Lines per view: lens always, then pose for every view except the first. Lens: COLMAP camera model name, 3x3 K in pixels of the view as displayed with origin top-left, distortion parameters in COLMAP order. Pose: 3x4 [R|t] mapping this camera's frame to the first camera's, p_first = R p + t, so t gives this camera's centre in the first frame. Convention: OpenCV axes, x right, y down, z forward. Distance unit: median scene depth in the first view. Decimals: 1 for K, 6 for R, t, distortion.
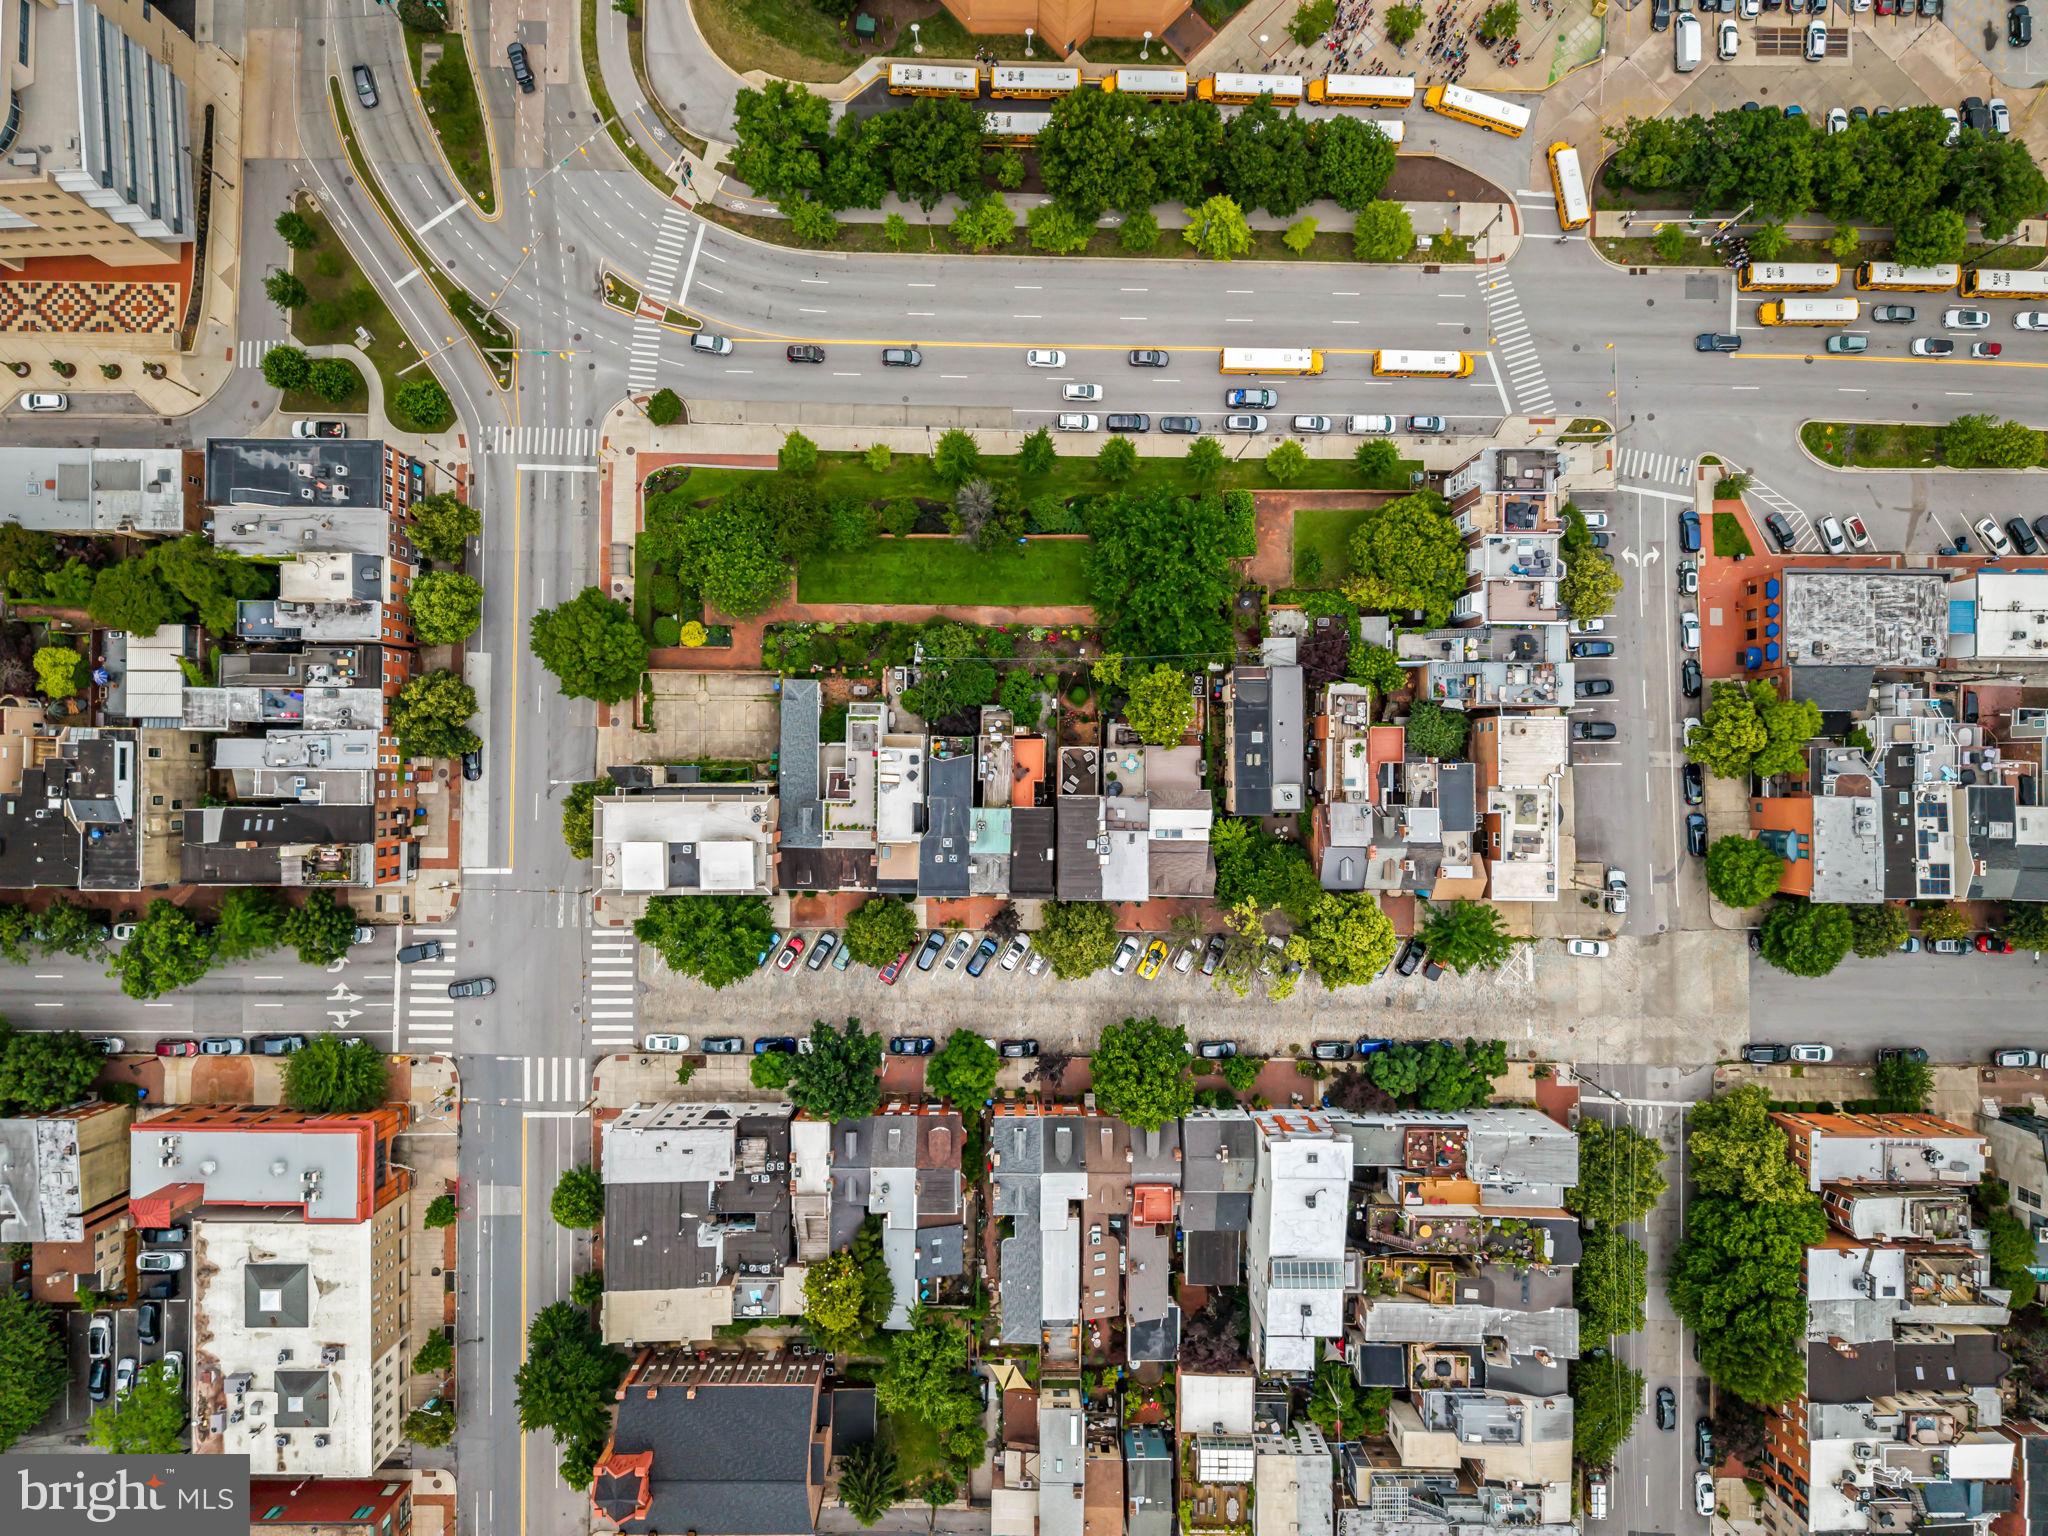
lens RADIAL K [[1367.3, 0, 1027.2], [0, 1367.3, 758.0], [0, 0, 1]] dist [0.030716, -0.029313]
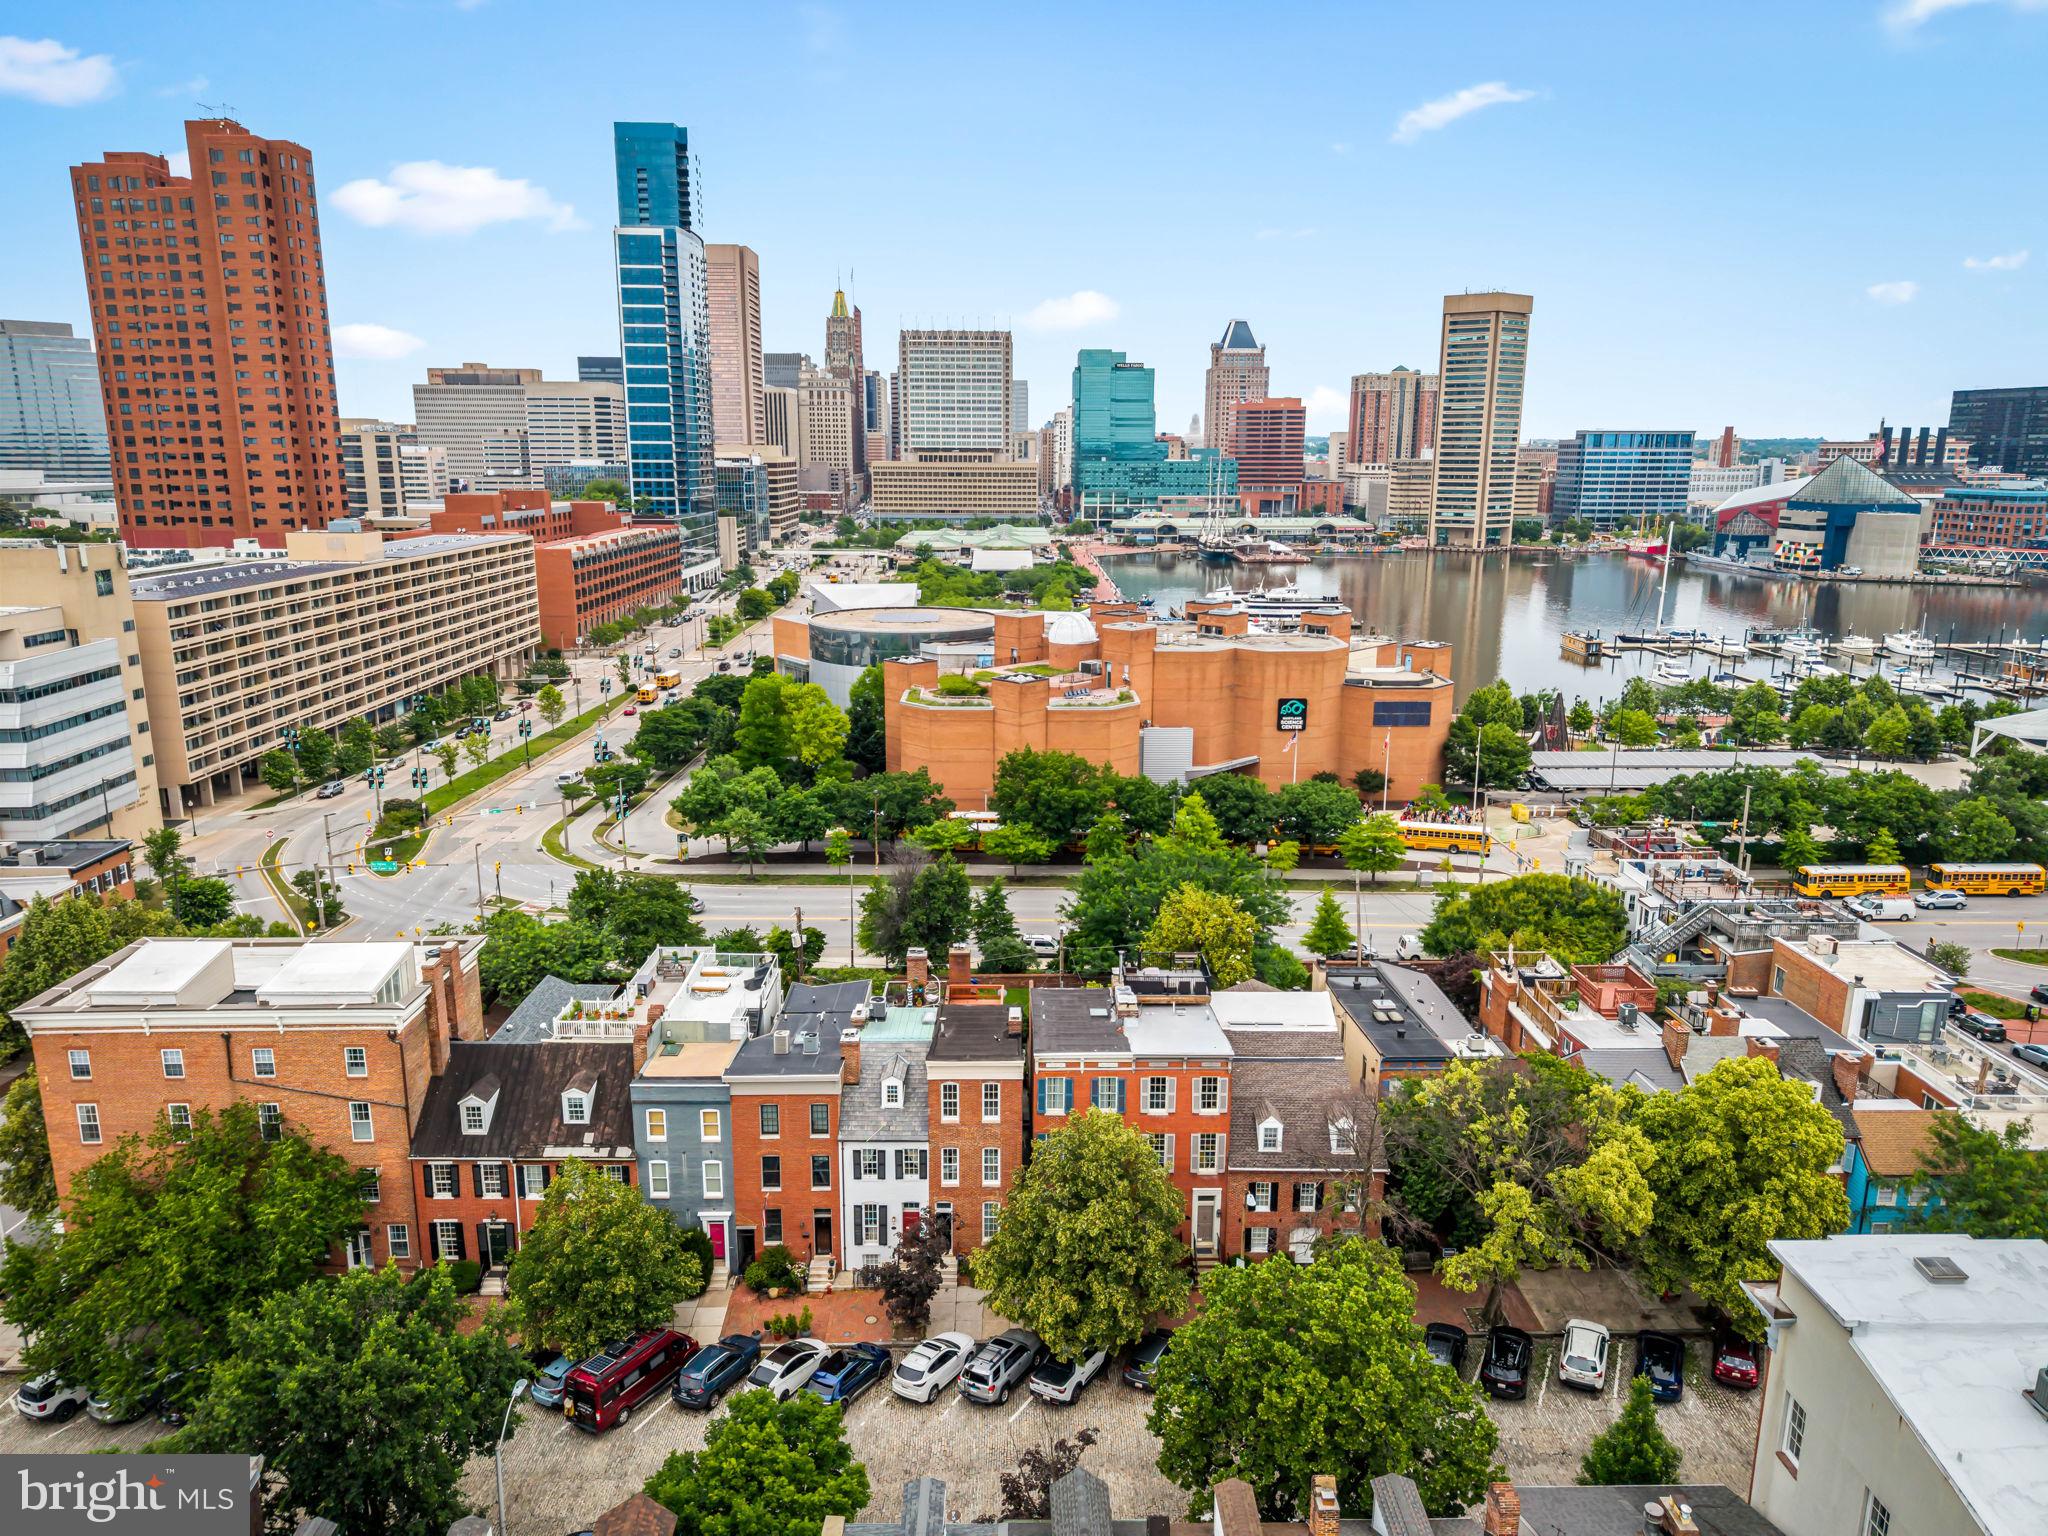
lens RADIAL K [[1367.3, 0, 1025.4], [0, 1367.3, 760.3], [0, 0, 1]] dist [0.030716, -0.029313]
pose [[0.999726, -0.010063, 0.021122, 0.010500], [0.022853, 0.226653, -0.973708, 0.492240], [0.005011, 0.973924, 0.226821, 0.751786]]
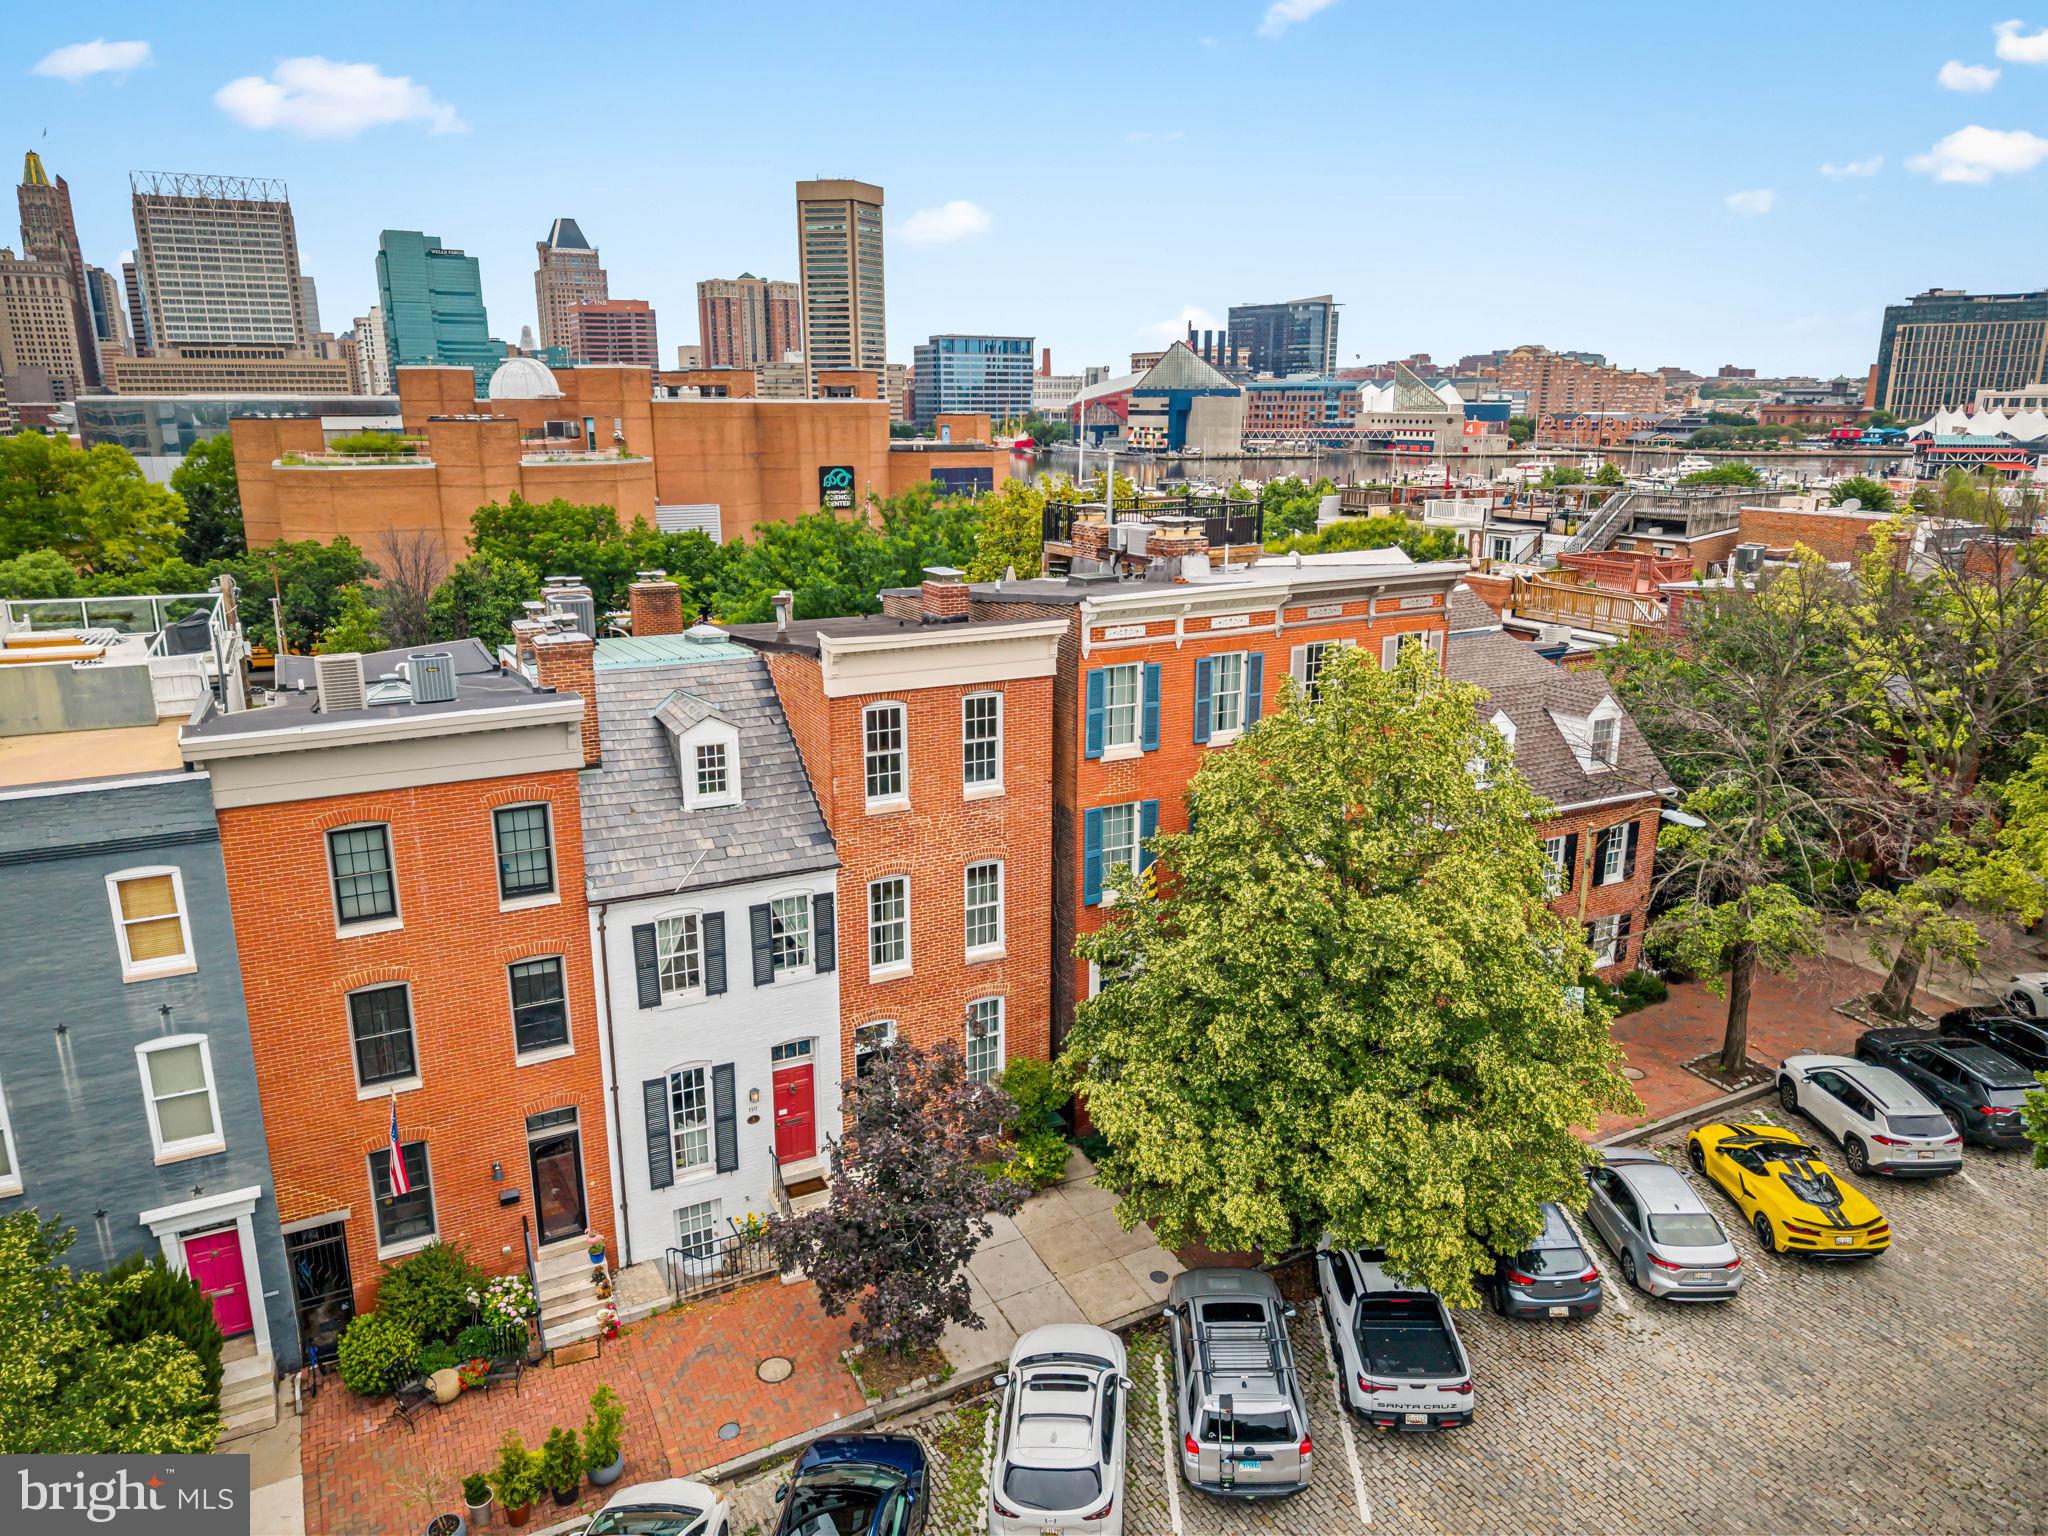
lens RADIAL K [[1367.3, 0, 1025.7], [0, 1367.3, 764.5], [0, 0, 1]] dist [0.030716, -0.029313]
pose [[0.882510, -0.130326, 0.451874, -0.064917], [0.470263, 0.233810, -0.850991, 0.242100], [0.005253, 0.963508, 0.267627, 0.912804]]
